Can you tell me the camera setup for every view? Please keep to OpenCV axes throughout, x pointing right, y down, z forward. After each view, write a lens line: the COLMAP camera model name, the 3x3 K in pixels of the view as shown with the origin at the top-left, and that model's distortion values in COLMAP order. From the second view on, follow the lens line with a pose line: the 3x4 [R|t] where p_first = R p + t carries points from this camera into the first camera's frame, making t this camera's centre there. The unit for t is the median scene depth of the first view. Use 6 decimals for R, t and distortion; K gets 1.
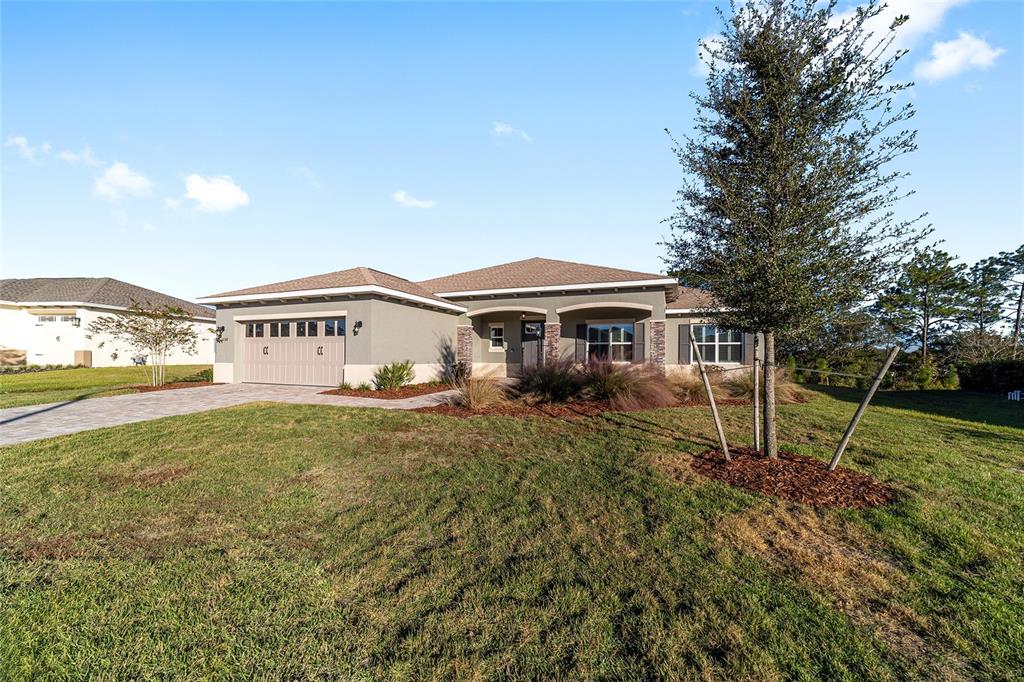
lens RADIAL K [[398.7, 0, 508.4], [0, 398.7, 339.2], [0, 0, 1]] dist [0.000279, 0.000260]
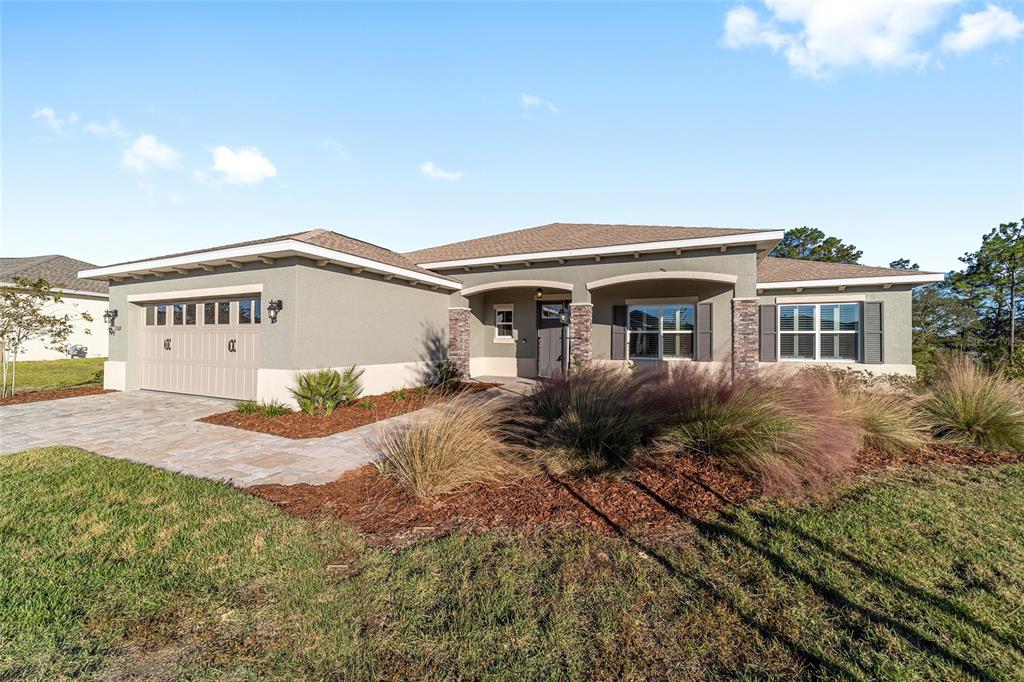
lens RADIAL K [[398.7, 0, 508.4], [0, 398.7, 339.2], [0, 0, 1]] dist [0.000279, 0.000260]
pose [[0.999180, -0.001114, -0.040472, 0.010996], [0.002728, 0.999202, 0.039852, -0.005796], [0.040395, -0.039930, 0.998386, 0.281958]]
